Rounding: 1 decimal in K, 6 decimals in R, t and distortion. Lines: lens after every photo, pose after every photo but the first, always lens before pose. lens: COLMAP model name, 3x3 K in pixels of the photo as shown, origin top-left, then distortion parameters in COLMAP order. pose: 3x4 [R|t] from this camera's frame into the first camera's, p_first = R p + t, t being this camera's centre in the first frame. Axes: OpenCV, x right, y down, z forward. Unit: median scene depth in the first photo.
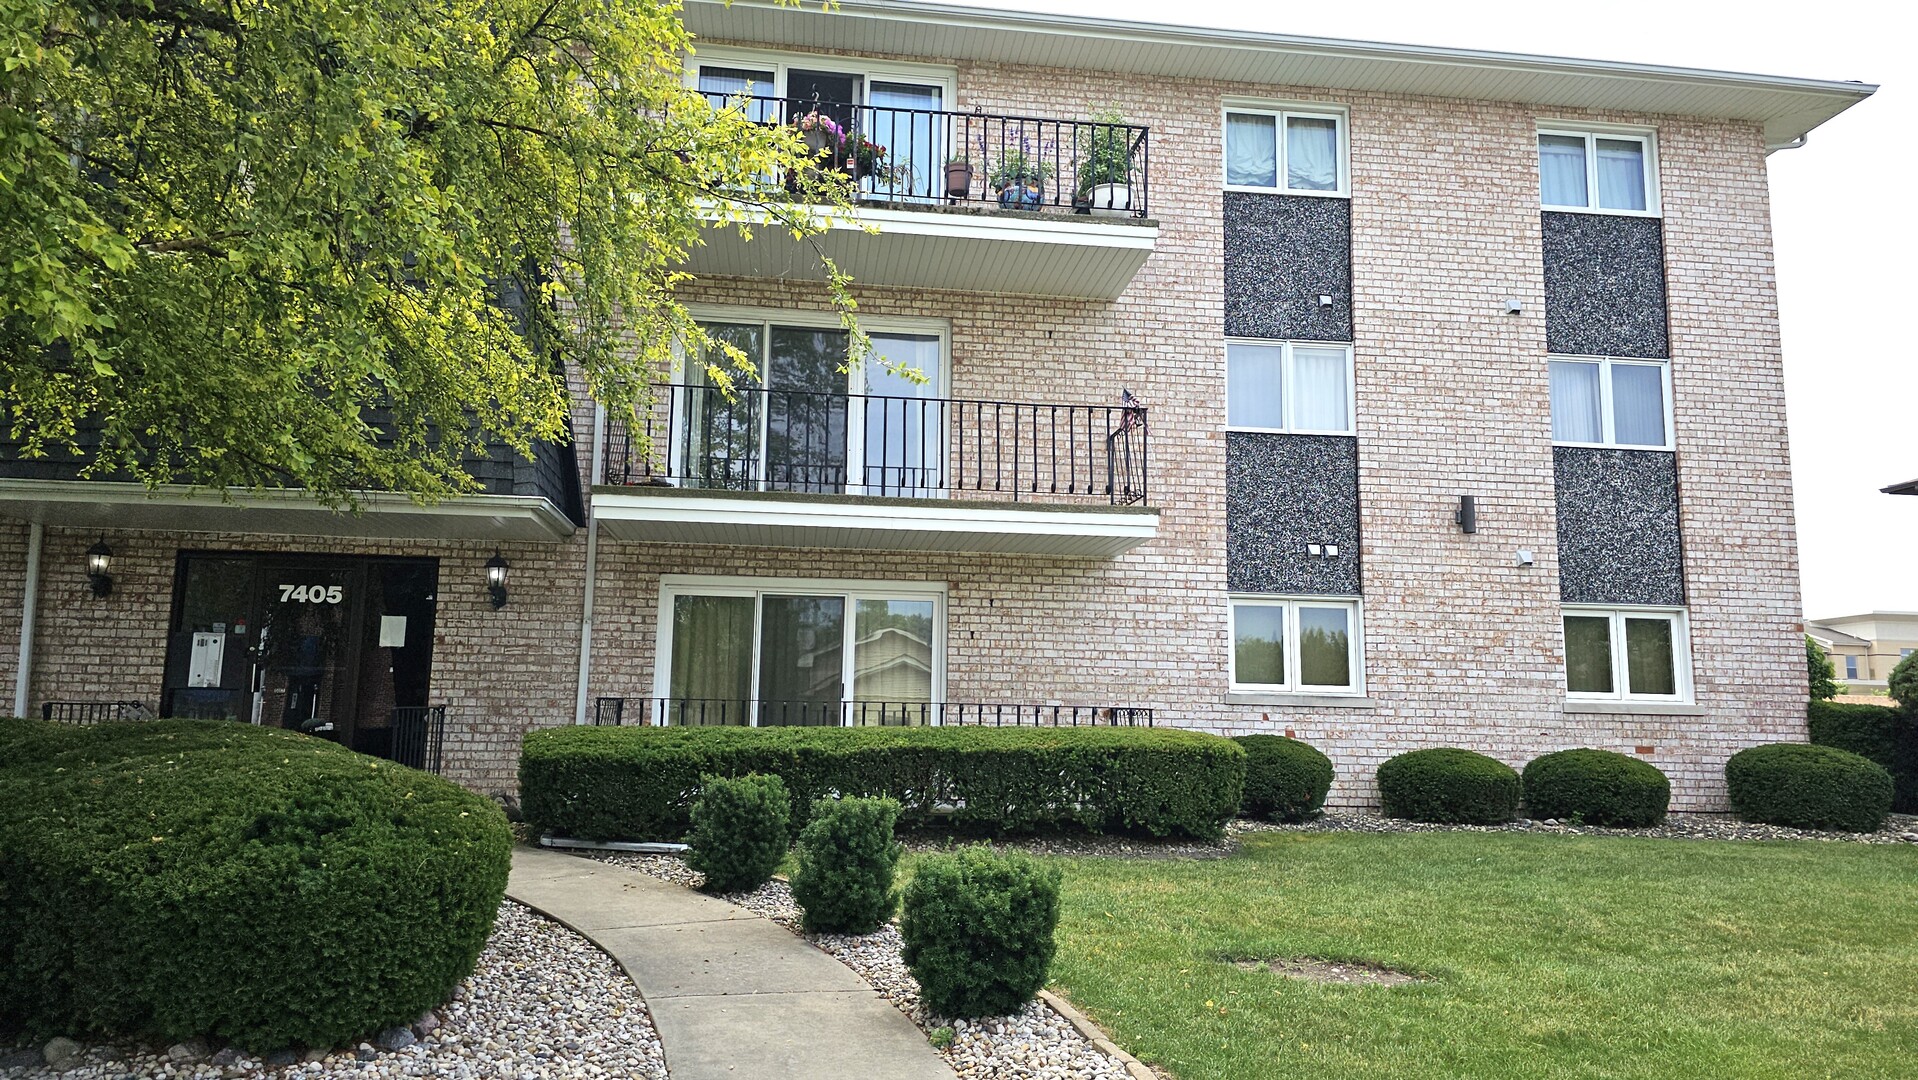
lens RADIAL K [[1274.2, 0, 959.0], [0, 1274.2, 540.0], [0, 0, 1]] dist [0.051017, -0.049035]
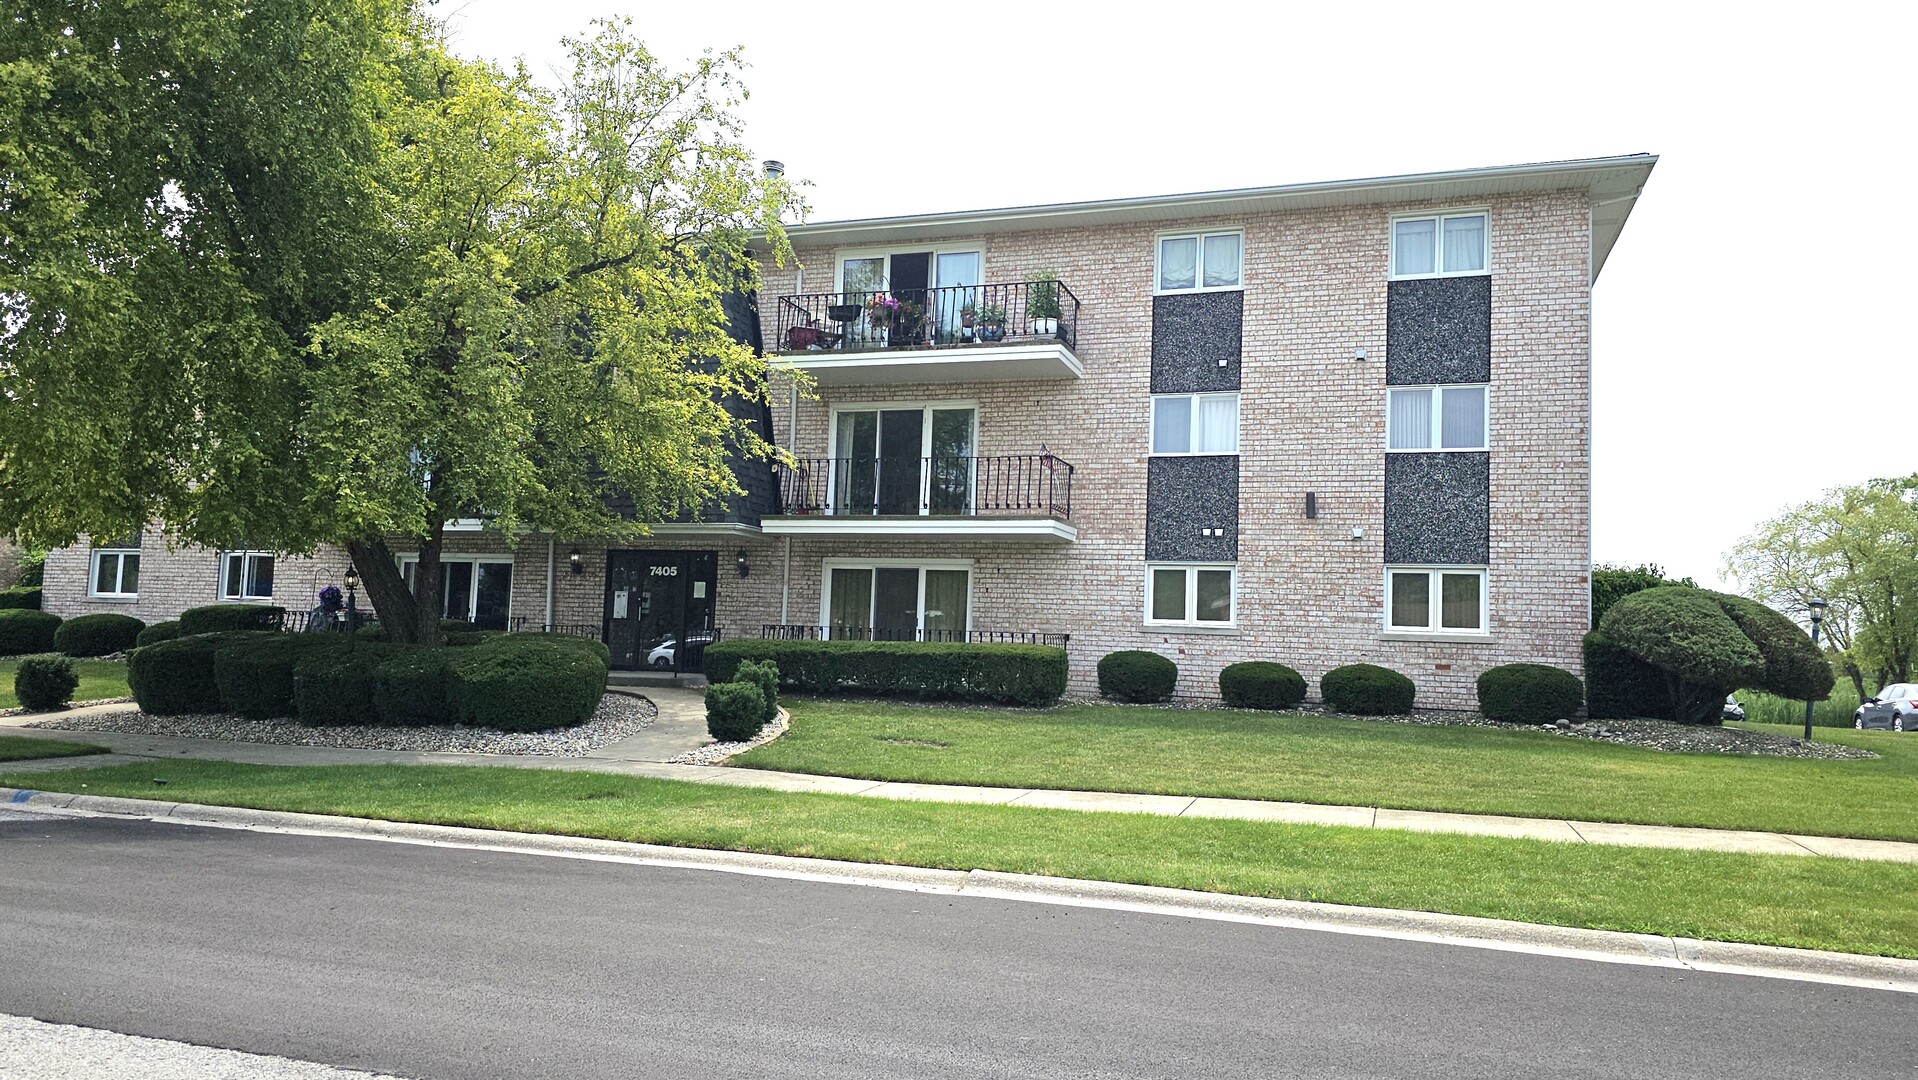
lens RADIAL K [[1274.2, 0, 959.0], [0, 1274.2, 540.0], [0, 0, 1]] dist [0.051017, -0.049035]
pose [[0.900048, -0.021318, -0.435269, 0.665805], [0.045731, 0.997908, 0.045688, -0.065340], [0.433384, -0.061027, 0.899141, -0.490699]]
